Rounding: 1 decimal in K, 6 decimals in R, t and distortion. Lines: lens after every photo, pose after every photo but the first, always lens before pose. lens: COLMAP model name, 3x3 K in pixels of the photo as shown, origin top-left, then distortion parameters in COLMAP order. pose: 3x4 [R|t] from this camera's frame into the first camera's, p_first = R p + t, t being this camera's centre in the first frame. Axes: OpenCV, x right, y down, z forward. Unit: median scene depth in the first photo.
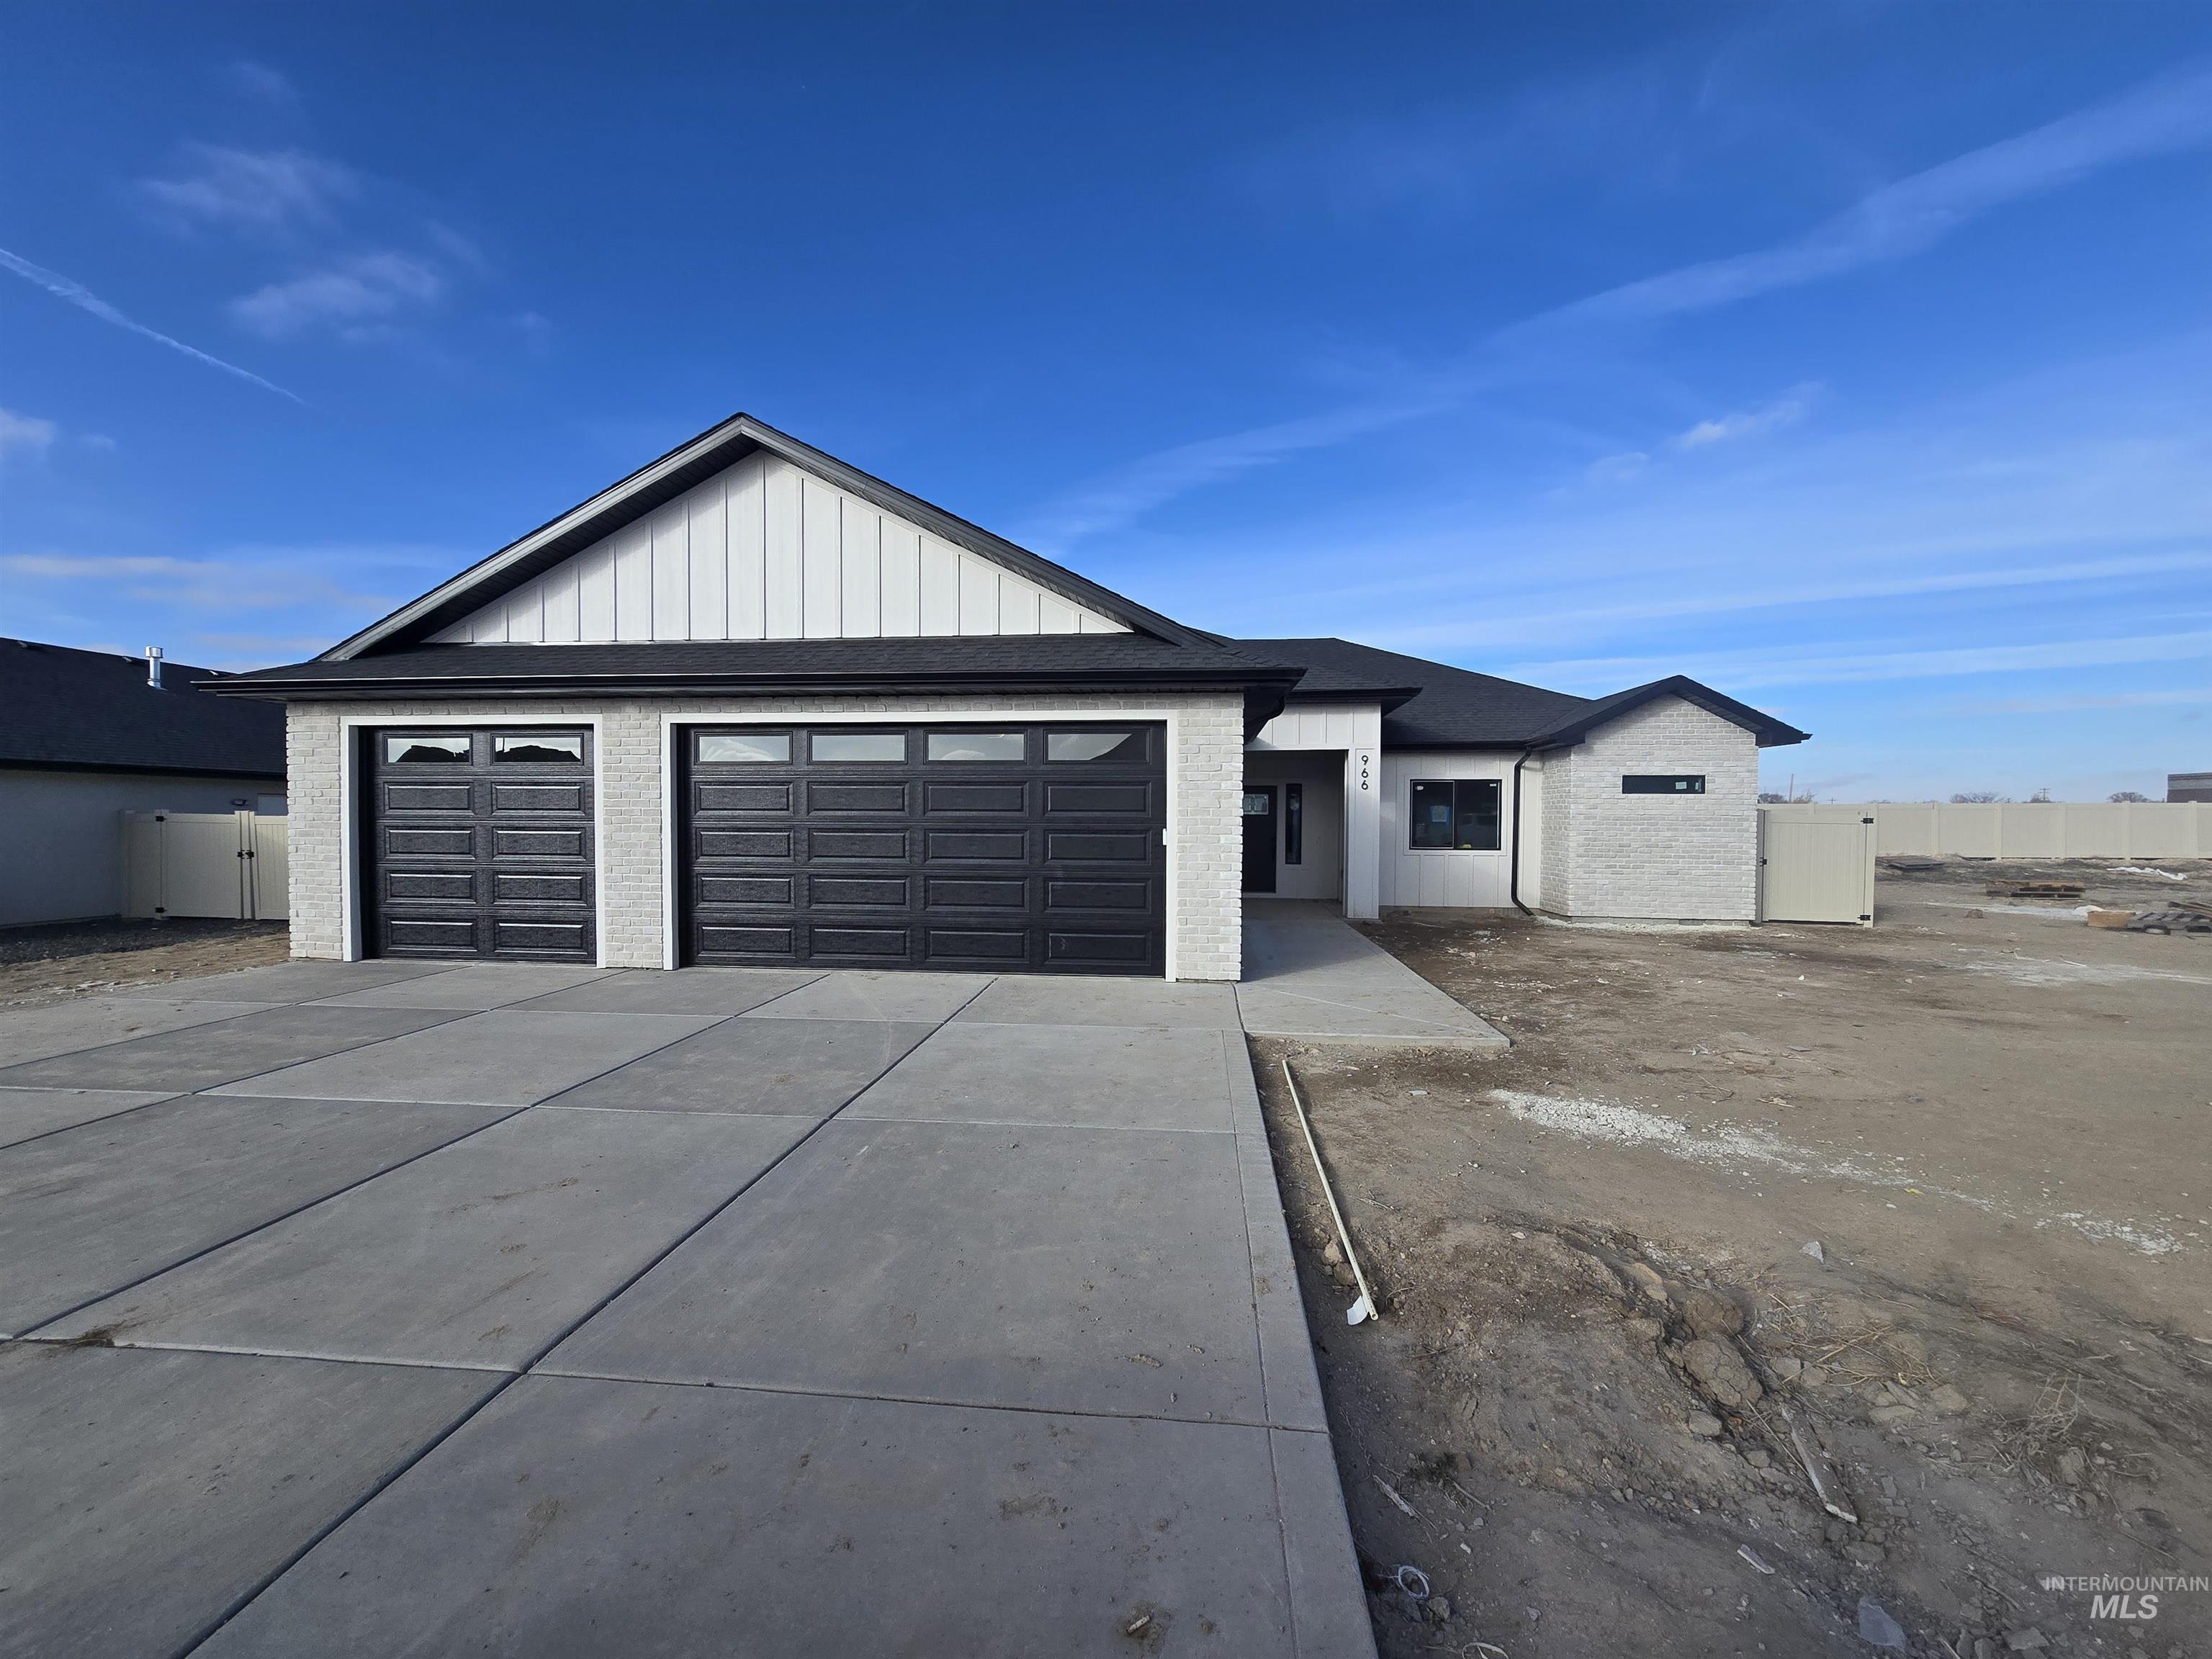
lens RADIAL K [[905.7, 0, 1098.6], [0, 905.7, 838.6], [0, 0, 1]] dist [-0.001489, -0.000502]
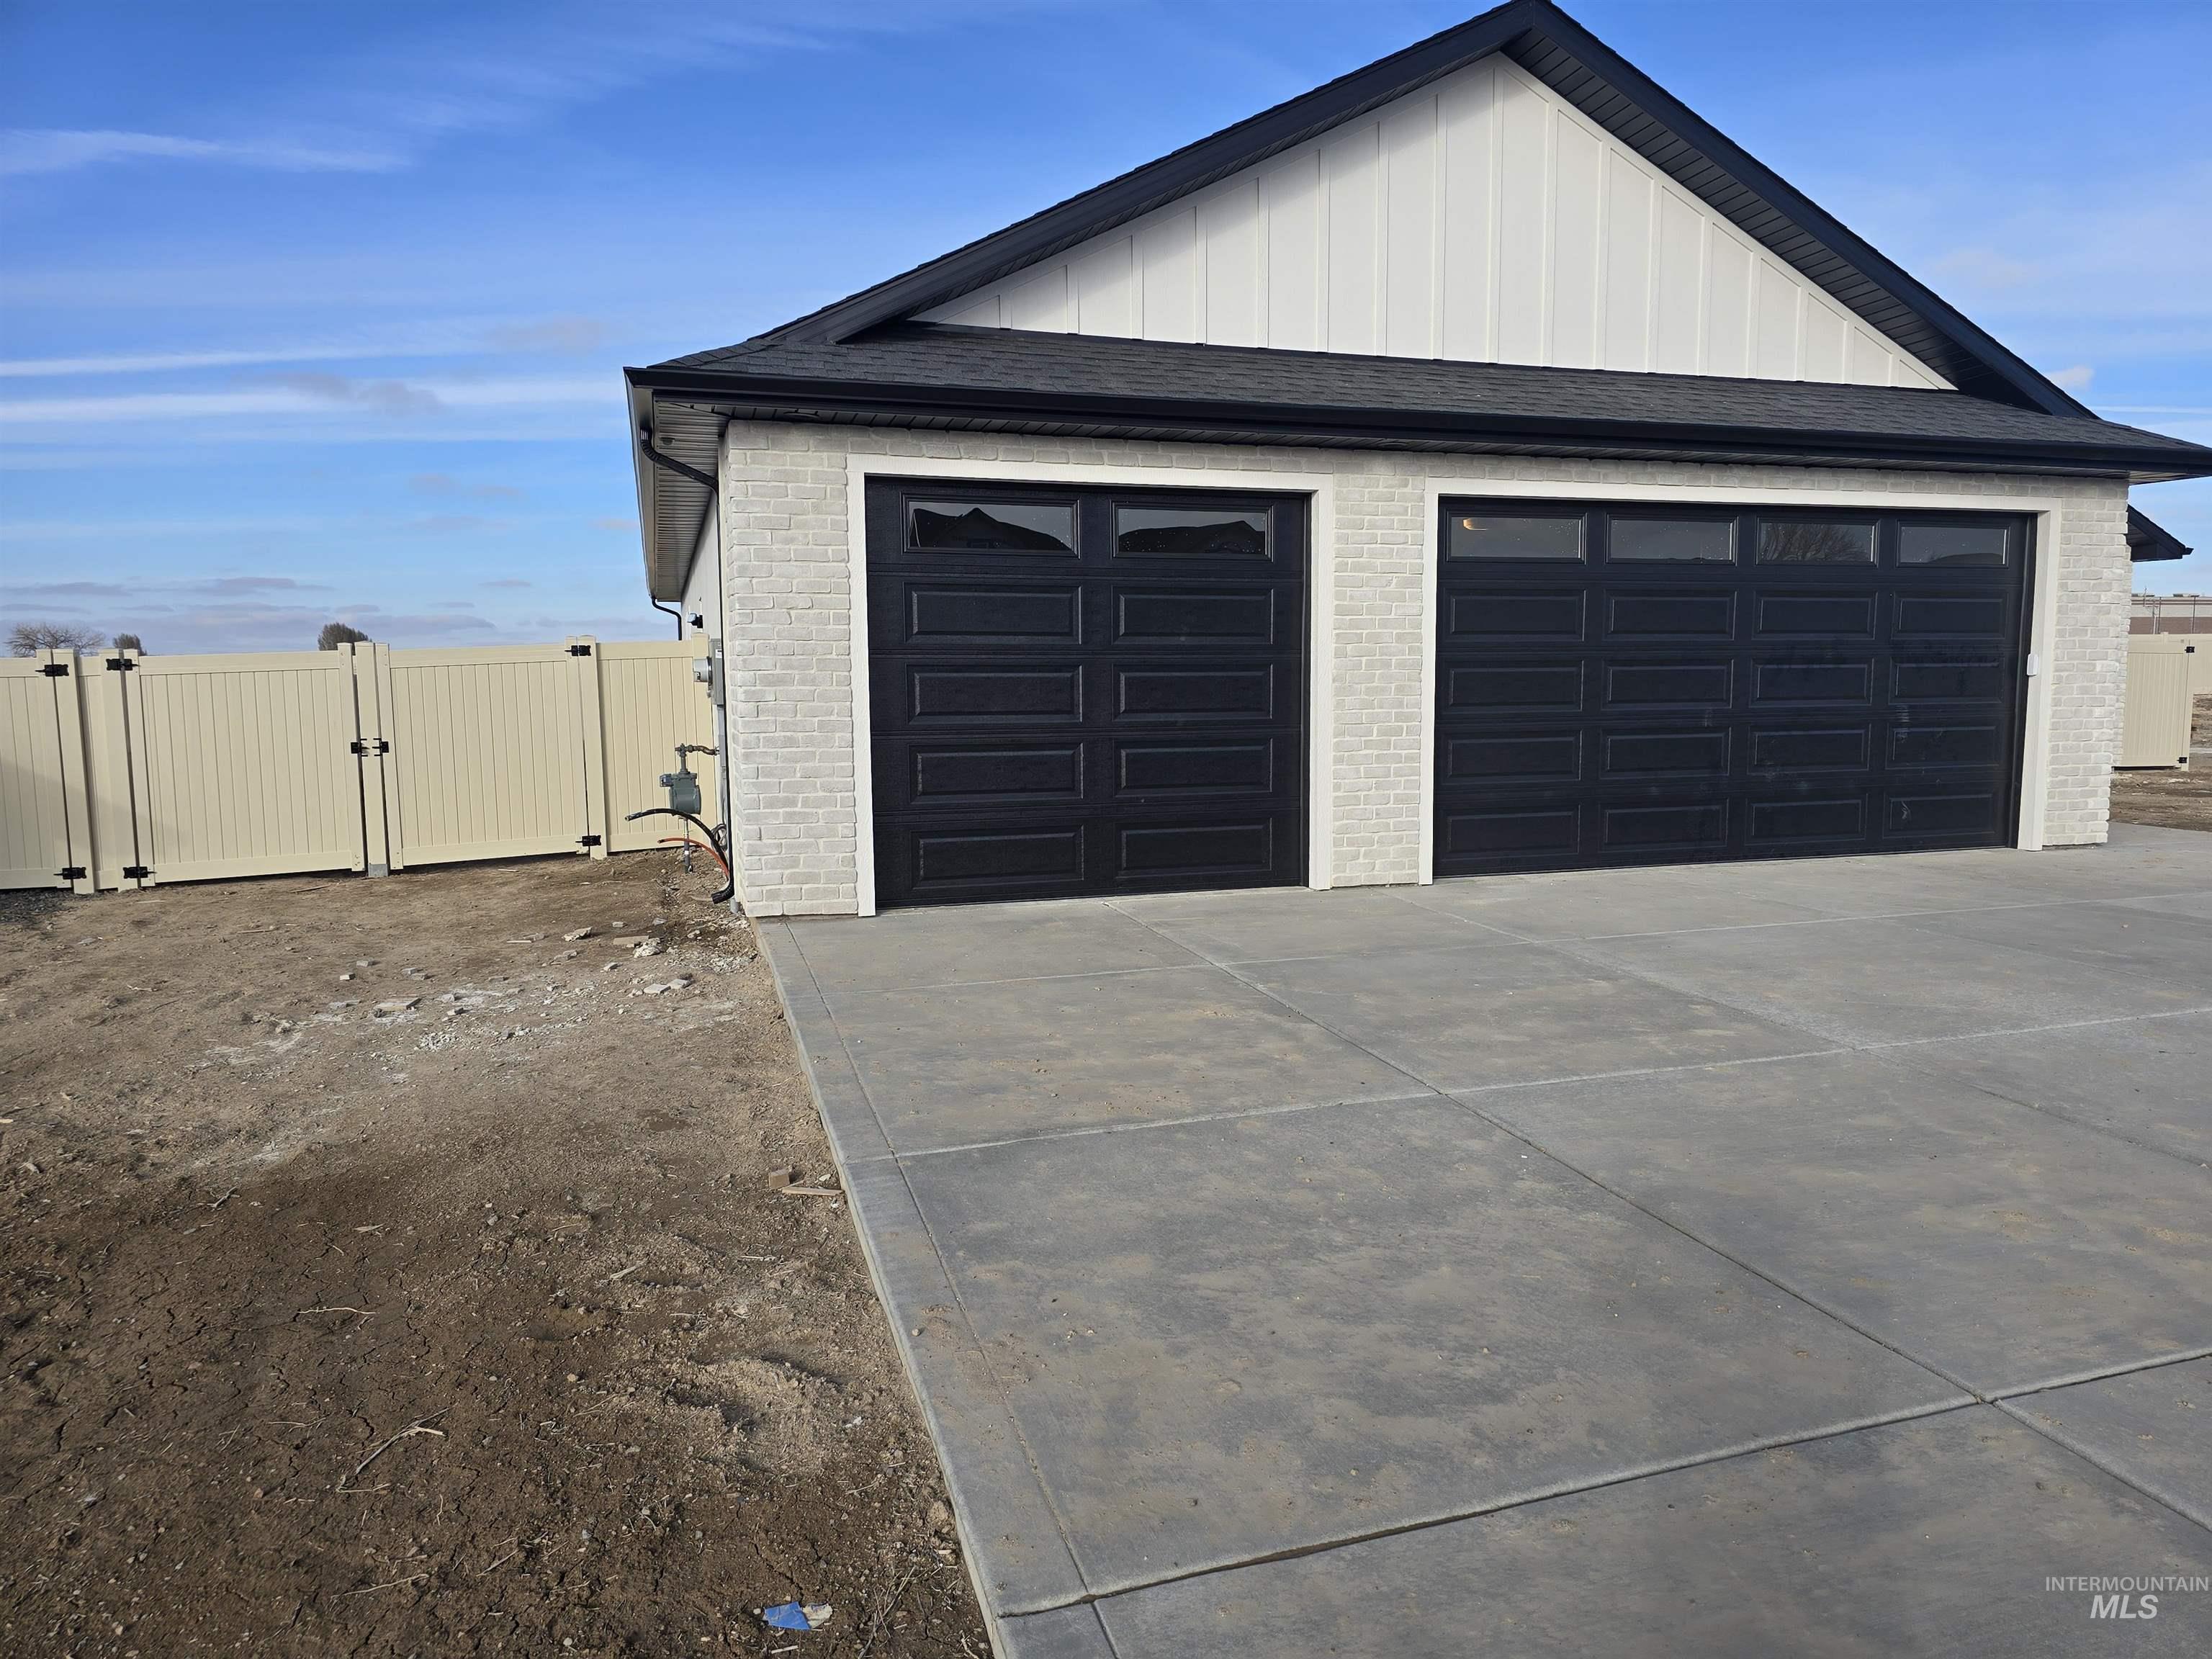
lens RADIAL K [[1452.6, 0, 1106.0], [0, 1452.6, 829.5], [0, 0, 1]] dist [0.005058, 0.001340]
pose [[0.917377, -0.056639, 0.393970, -0.709710], [0.017136, 0.994526, 0.103075, -0.002217], [-0.397651, -0.087808, 0.913325, 0.102224]]
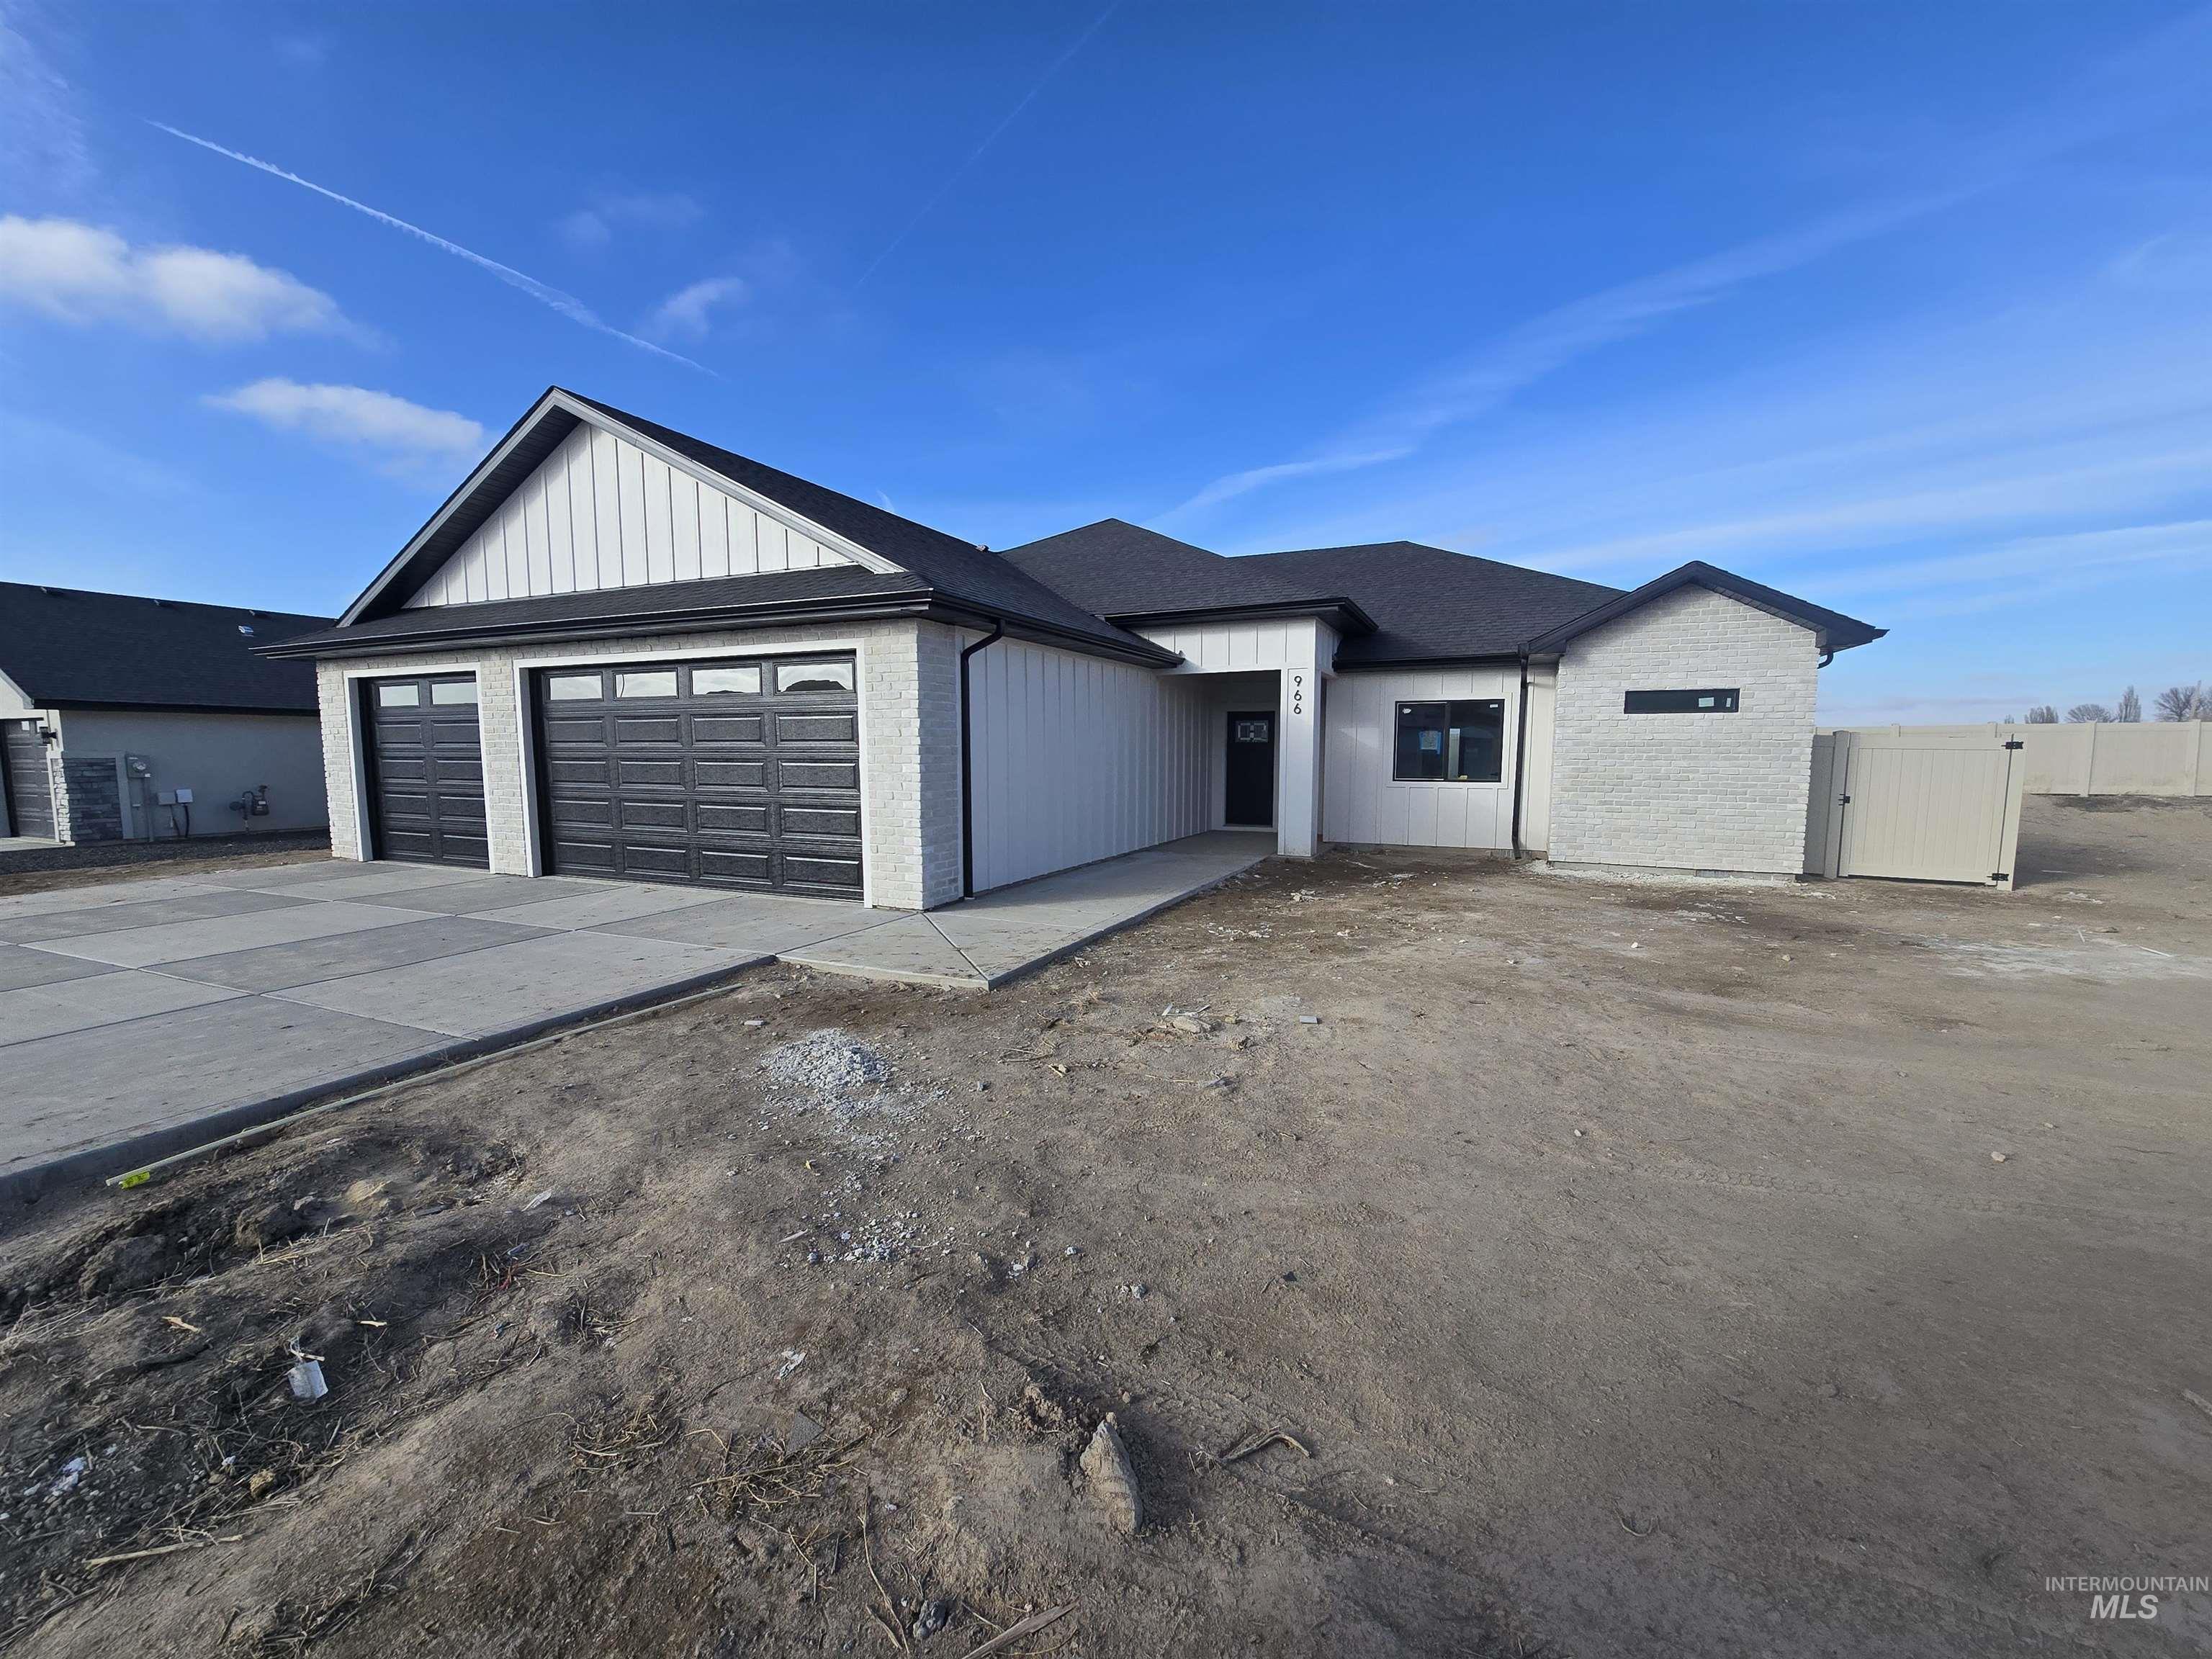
lens RADIAL K [[905.7, 0, 1098.6], [0, 905.7, 838.6], [0, 0, 1]] dist [-0.001489, -0.000502]
pose [[0.949583, 0.026404, -0.312403, 0.394253], [-0.001951, 0.996926, 0.078327, -0.000457], [0.313511, -0.073769, 0.946715, 0.072553]]
